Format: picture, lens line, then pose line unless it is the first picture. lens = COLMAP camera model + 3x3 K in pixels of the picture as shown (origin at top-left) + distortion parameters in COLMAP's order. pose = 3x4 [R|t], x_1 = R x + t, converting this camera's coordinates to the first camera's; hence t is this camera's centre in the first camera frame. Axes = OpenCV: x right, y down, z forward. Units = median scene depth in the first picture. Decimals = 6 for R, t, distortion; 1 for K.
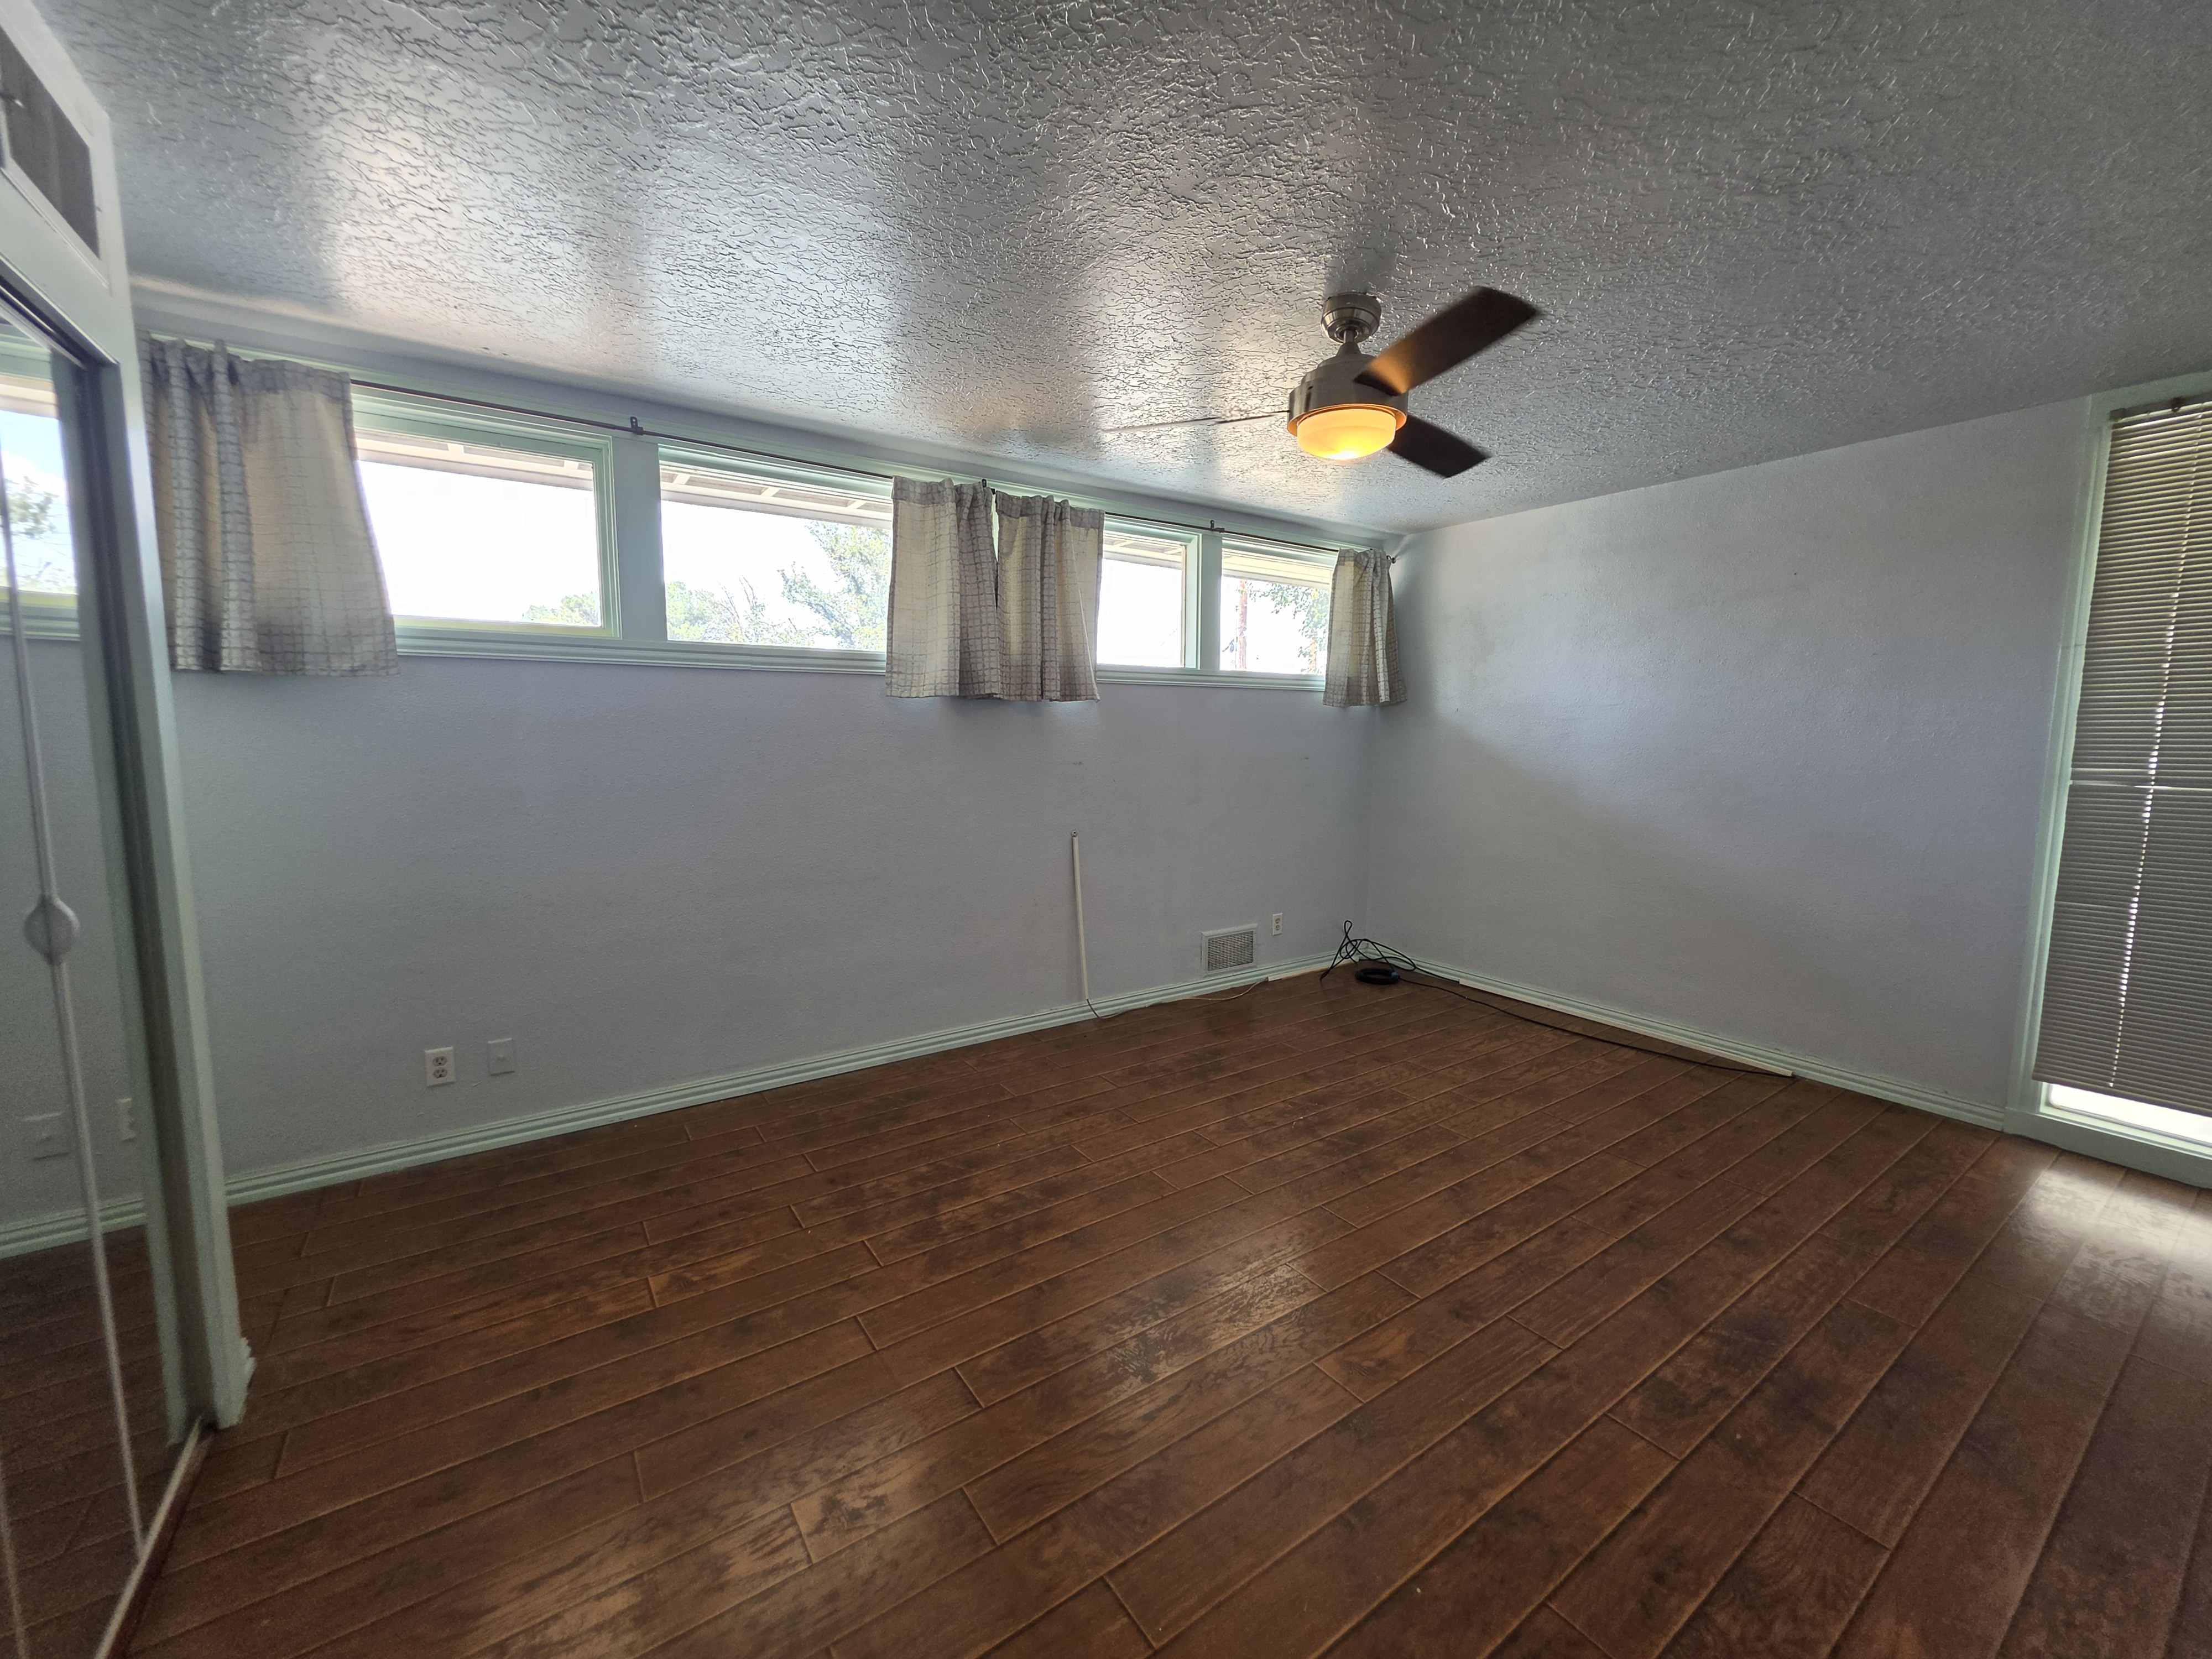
lens RADIAL K [[891.6, 0, 1106.0], [0, 891.6, 831.1], [0, 0, 1]] dist [-0.003556, 0.001187]
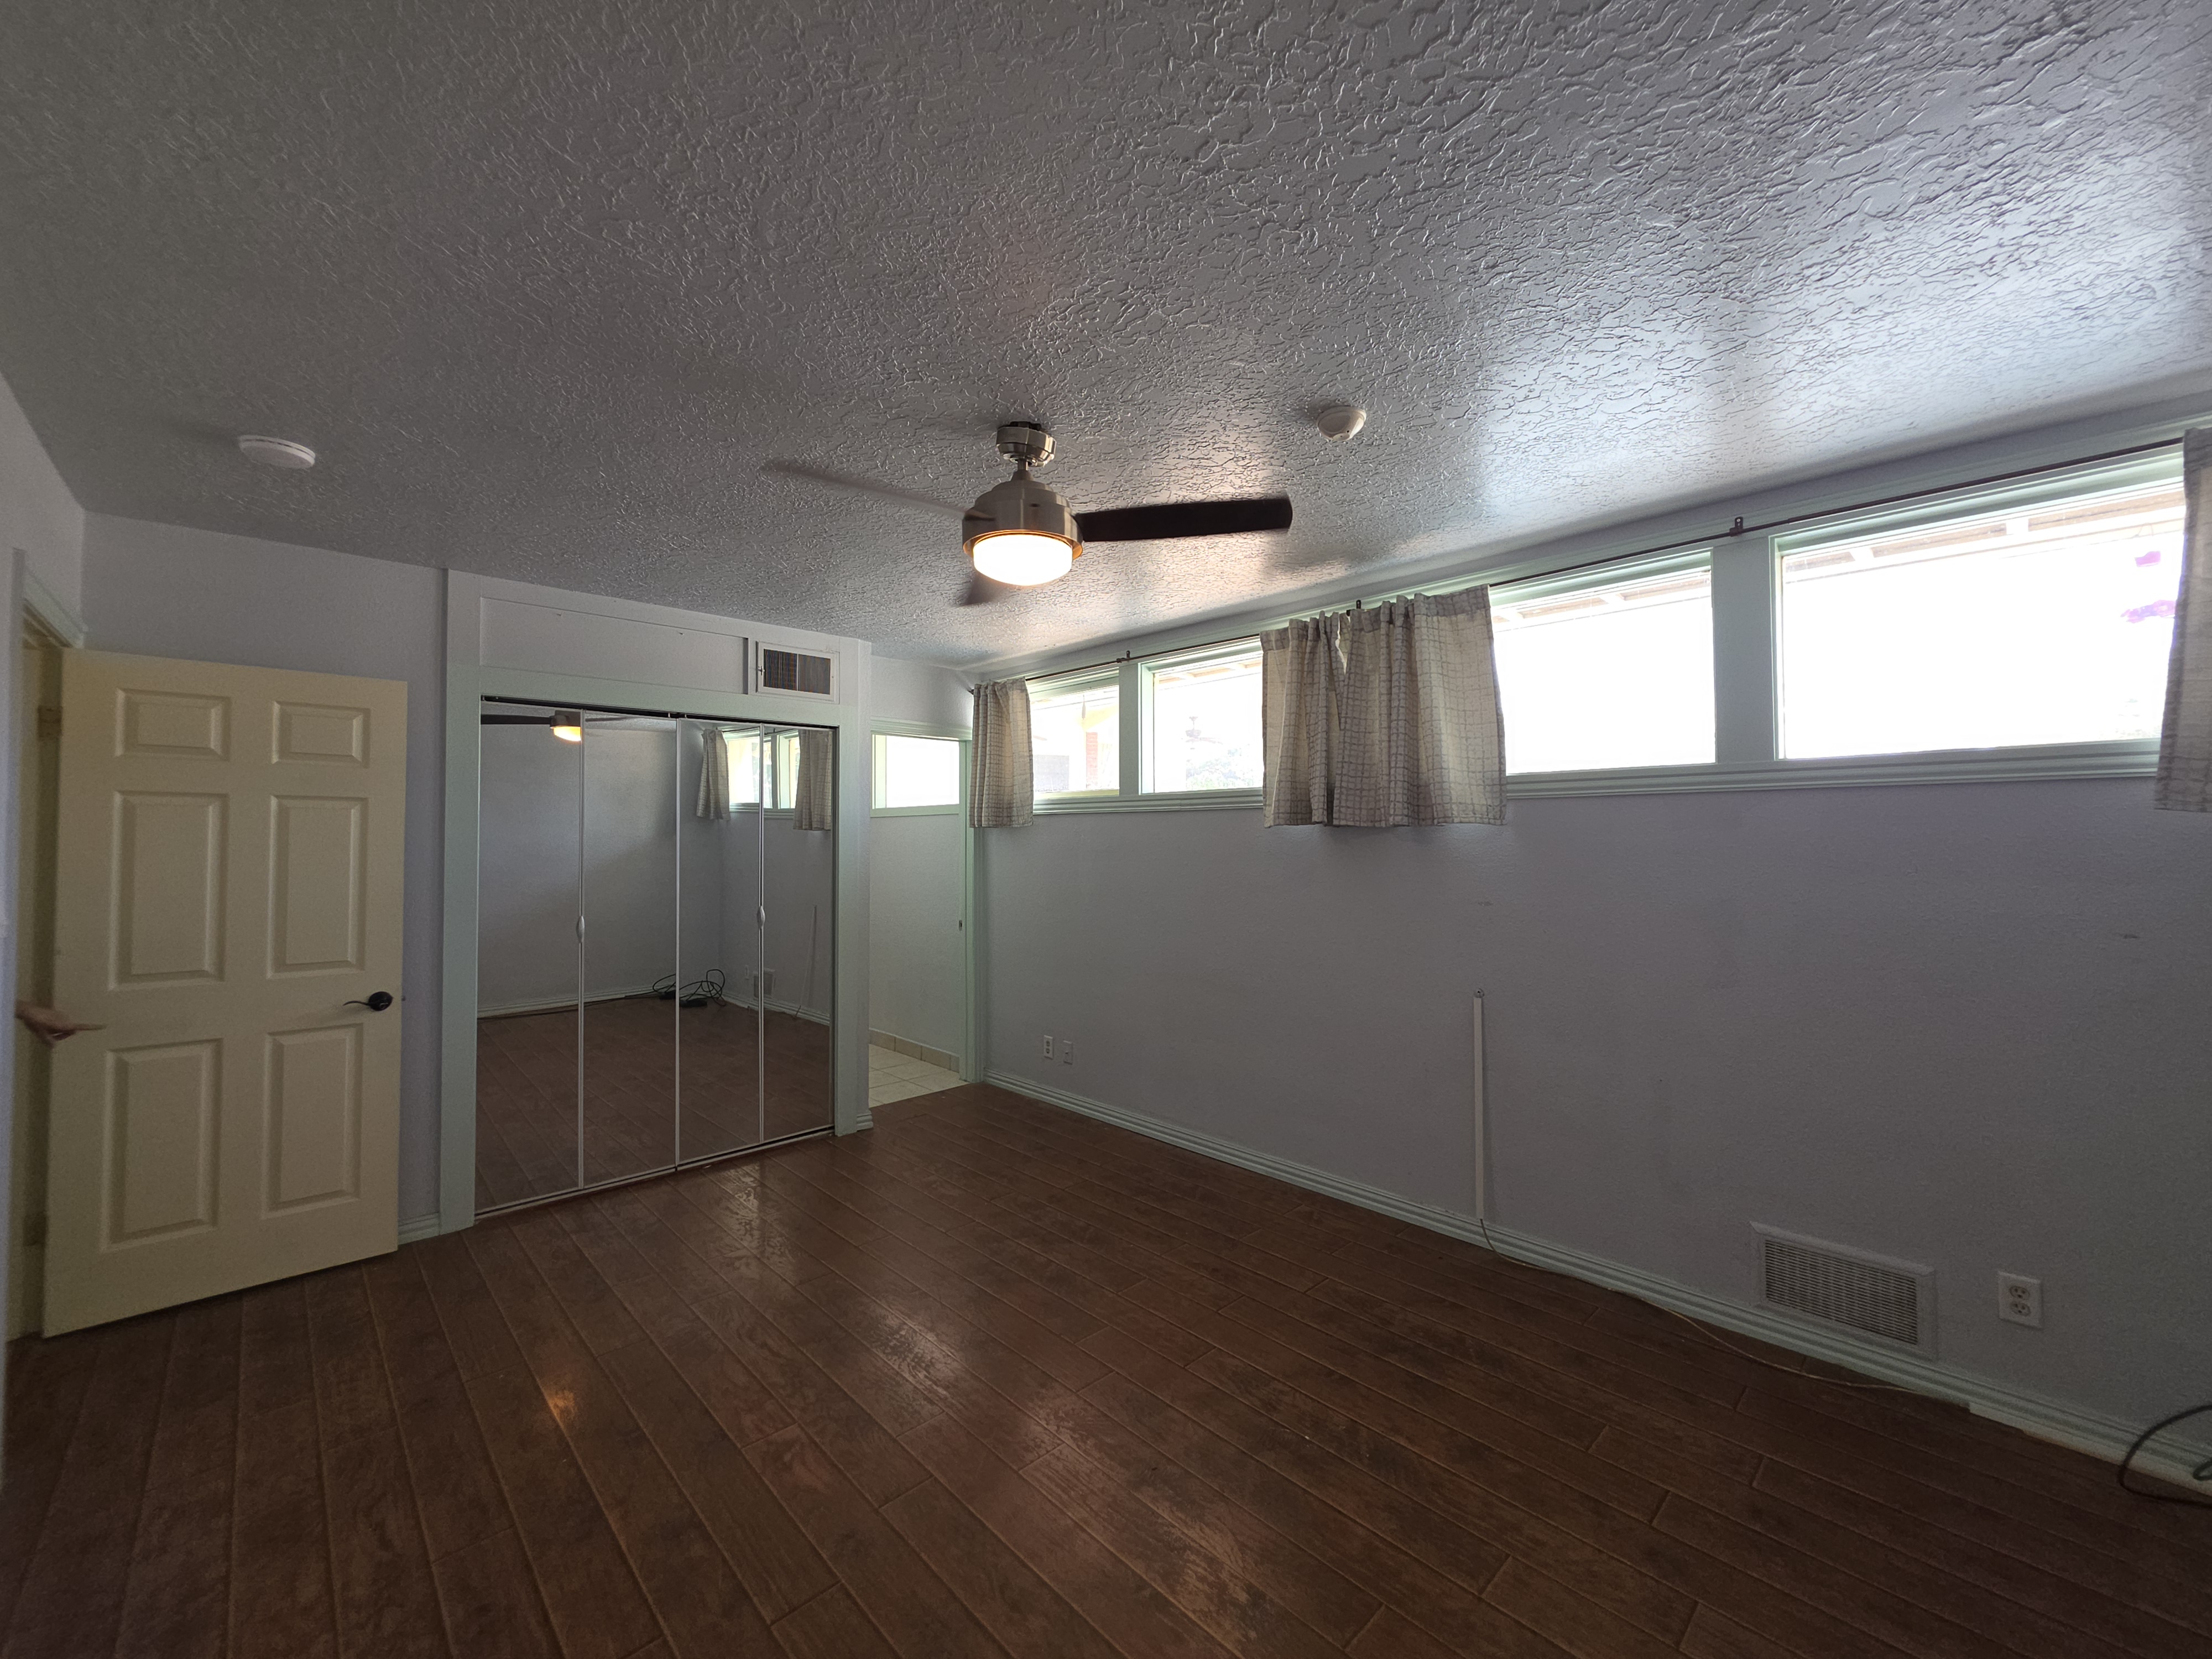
lens RADIAL K [[891.6, 0, 1087.4], [0, 891.6, 817.2], [0, 0, 1]] dist [-0.003556, 0.001187]
pose [[0.143621, -0.030908, -0.989150, 0.819221], [-0.116531, 0.992030, -0.047918, -0.085484], [0.982748, 0.122149, 0.138875, 0.641989]]
